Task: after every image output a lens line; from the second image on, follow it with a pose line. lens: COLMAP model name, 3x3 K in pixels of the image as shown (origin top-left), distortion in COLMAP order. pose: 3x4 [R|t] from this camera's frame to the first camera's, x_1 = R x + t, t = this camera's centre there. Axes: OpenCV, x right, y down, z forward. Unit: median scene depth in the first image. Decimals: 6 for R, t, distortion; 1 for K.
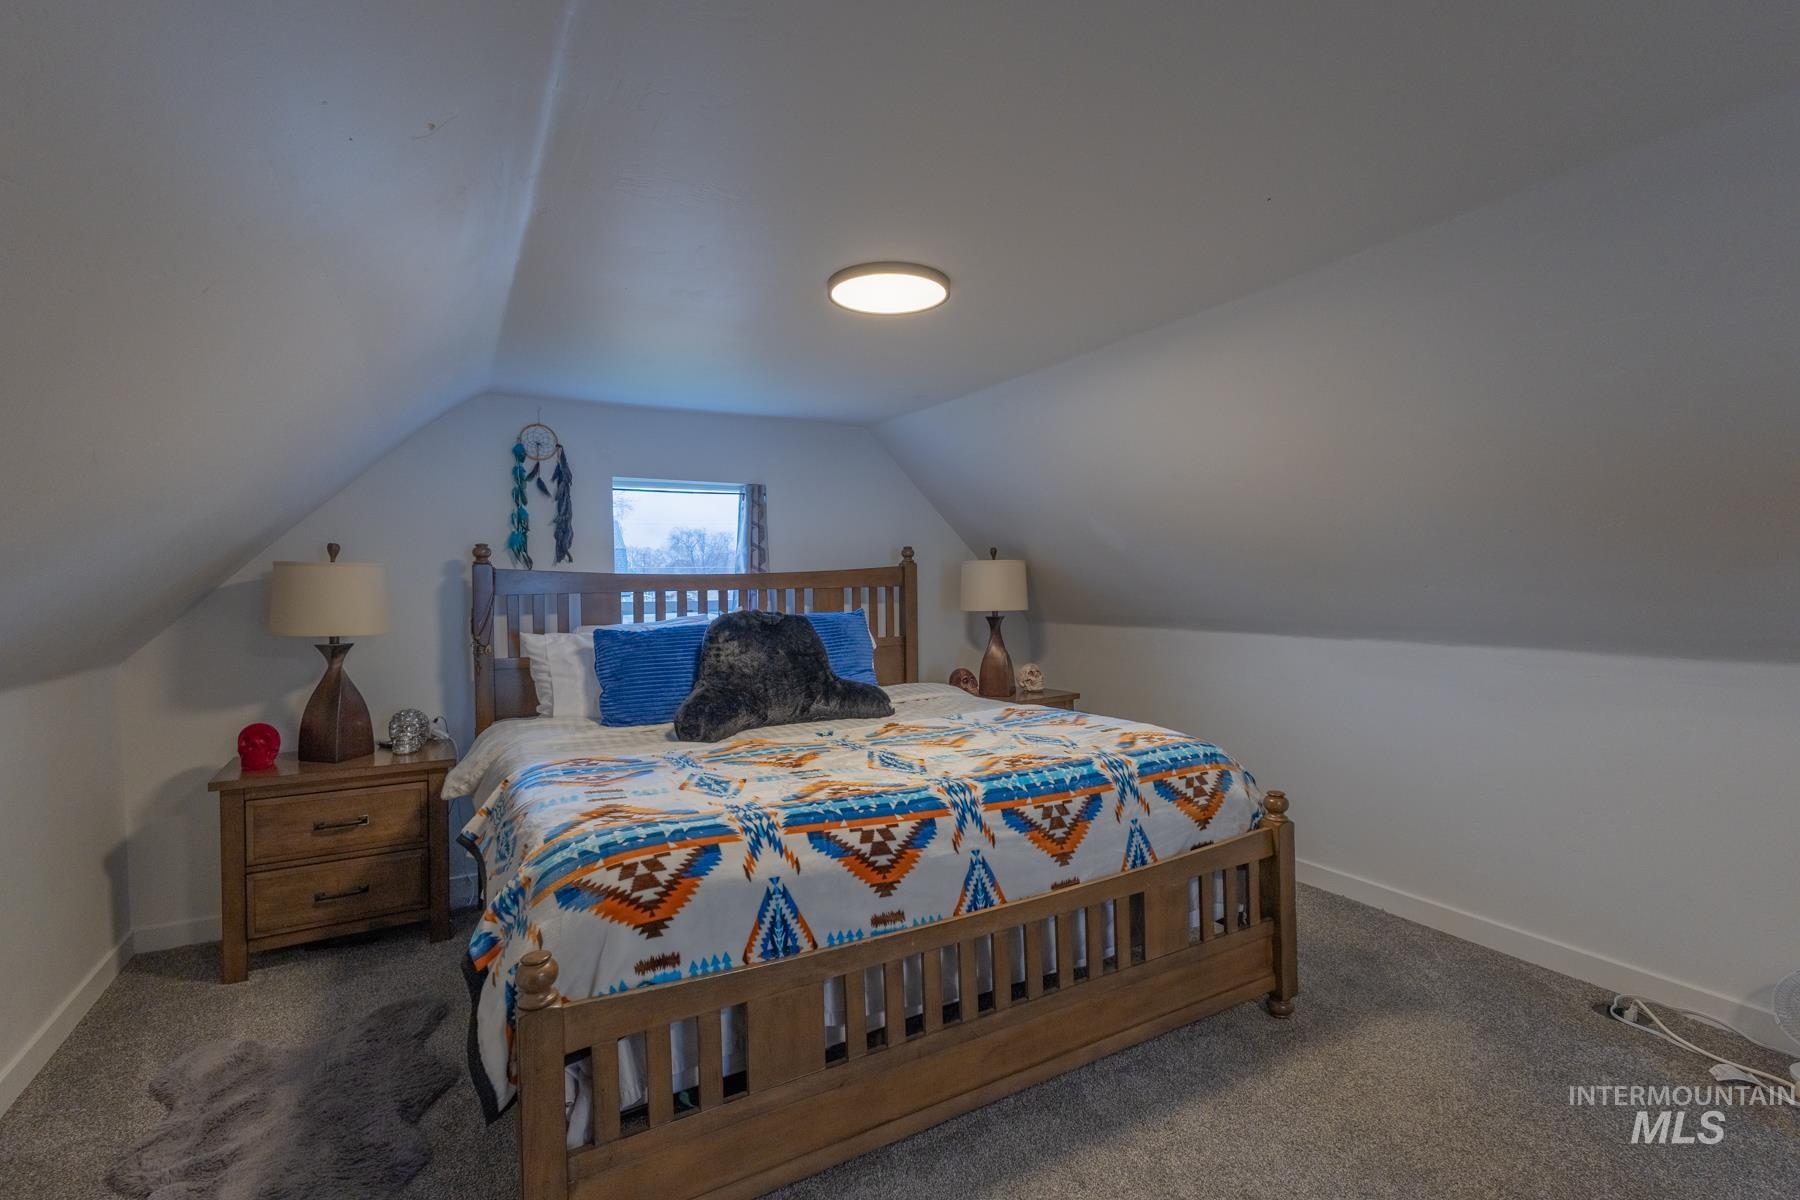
lens RADIAL K [[826.3, 0, 899.7], [0, 826.3, 587.3], [0, 0, 1]] dist [0.016621, -0.001275]
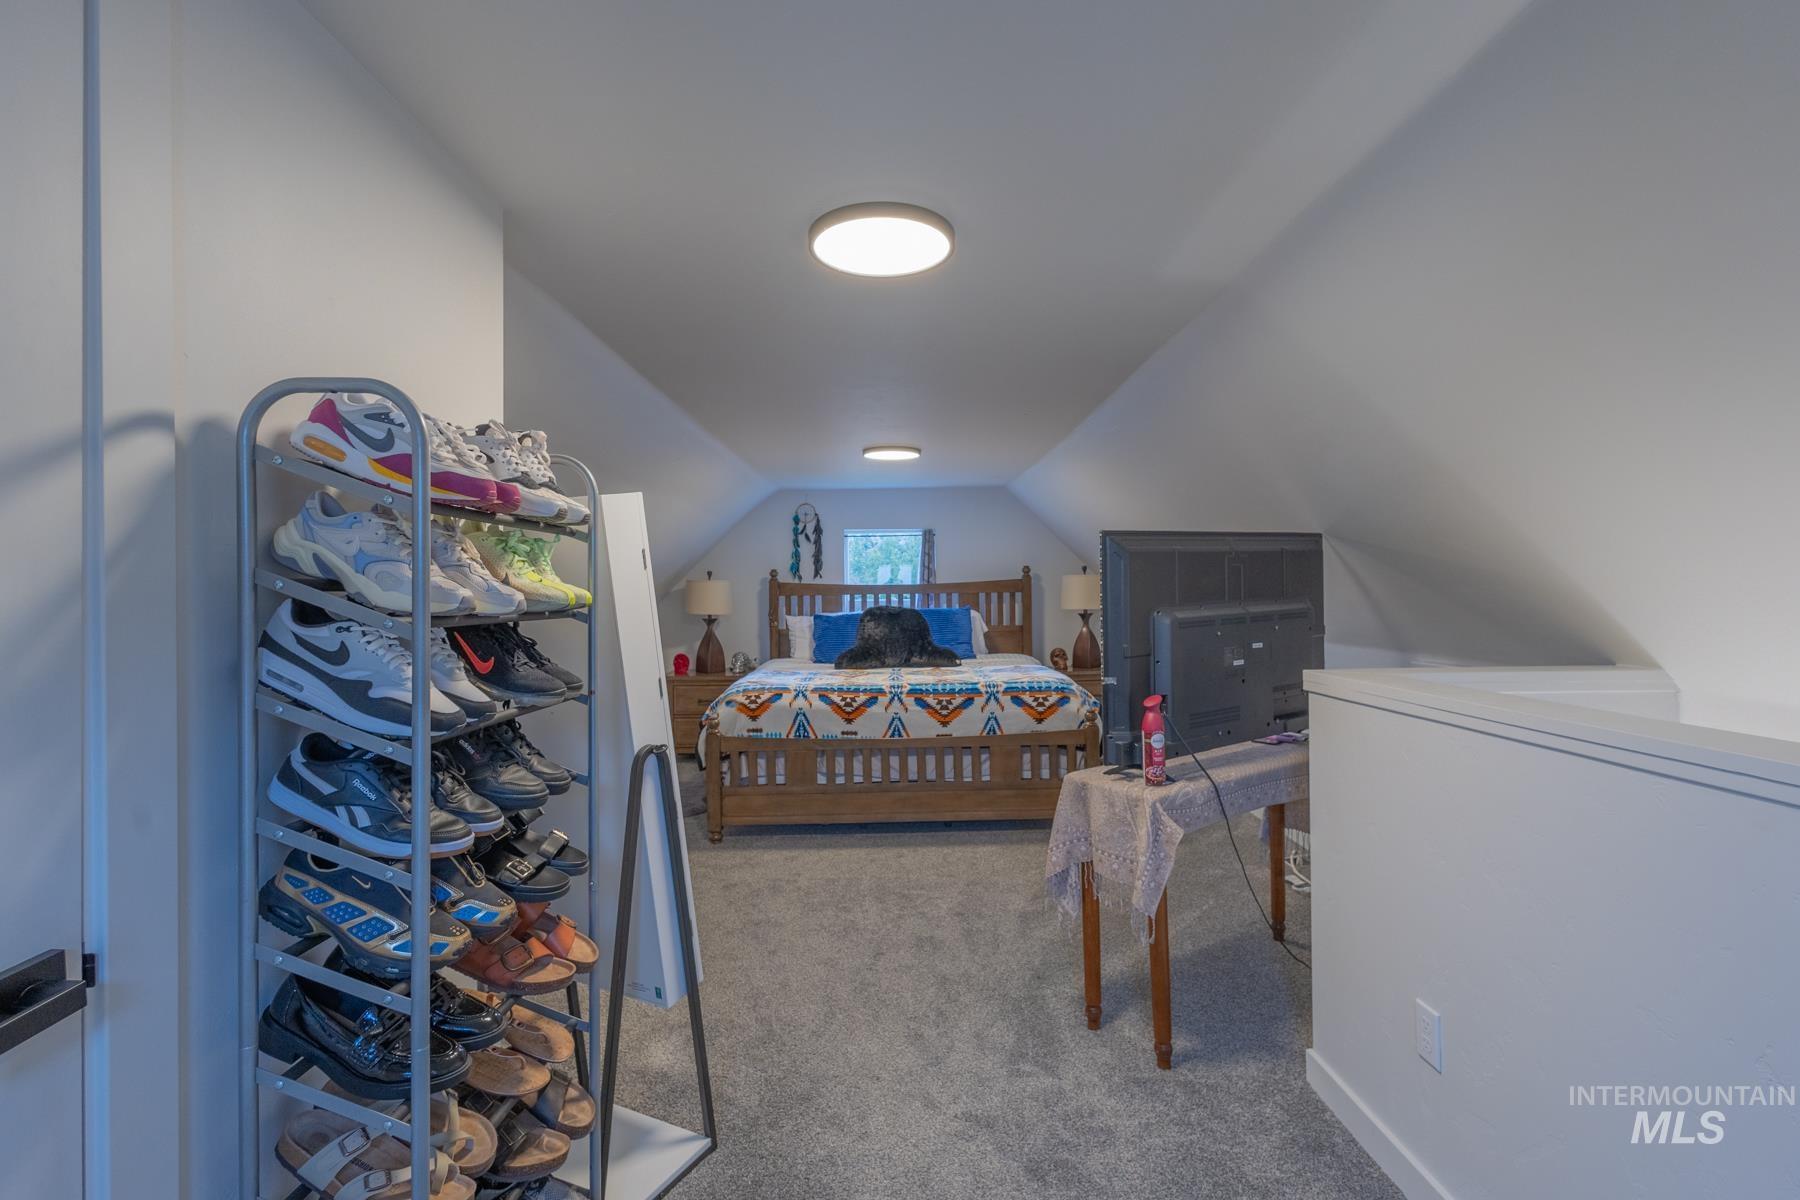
lens RADIAL K [[826.3, 0, 902.4], [0, 826.3, 596.3], [0, 0, 1]] dist [0.016621, -0.001275]
pose [[0.878754, 0.010061, -0.477169, 0.754678], [-0.005062, 0.999918, 0.011760, -0.015067], [0.477248, -0.007919, 0.878733, -0.615928]]
